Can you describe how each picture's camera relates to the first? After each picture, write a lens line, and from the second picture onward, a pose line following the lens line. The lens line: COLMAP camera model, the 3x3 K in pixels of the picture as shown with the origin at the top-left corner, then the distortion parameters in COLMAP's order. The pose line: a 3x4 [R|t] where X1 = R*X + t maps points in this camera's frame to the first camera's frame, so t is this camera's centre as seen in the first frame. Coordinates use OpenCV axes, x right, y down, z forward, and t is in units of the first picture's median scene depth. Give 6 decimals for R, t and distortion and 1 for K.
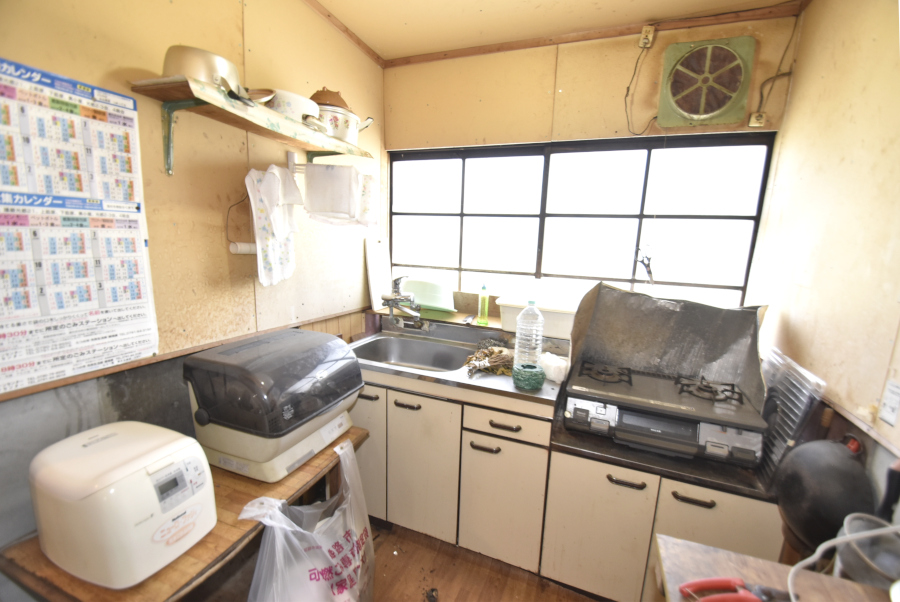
lens RADIAL K [[395.2, 0, 456.7], [0, 395.2, 321.0], [0, 0, 1]] dist [0.024202, -0.014155]
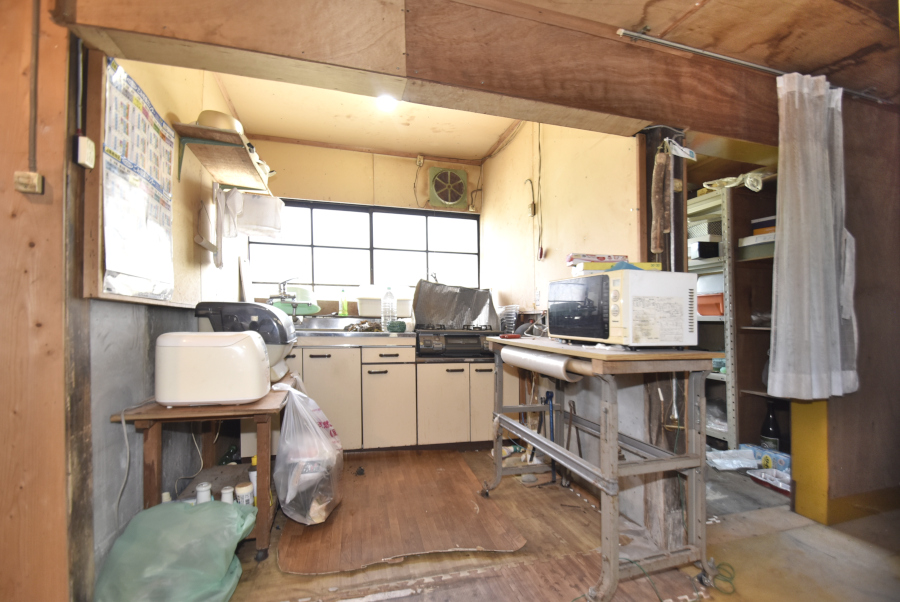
lens RADIAL K [[395.2, 0, 456.7], [0, 395.2, 321.0], [0, 0, 1]] dist [0.024202, -0.014155]
pose [[0.792322, -0.033417, 0.609188, -0.607767], [0.156501, 0.976221, -0.149998, 0.381581], [-0.589690, 0.214185, 0.778711, -0.458517]]
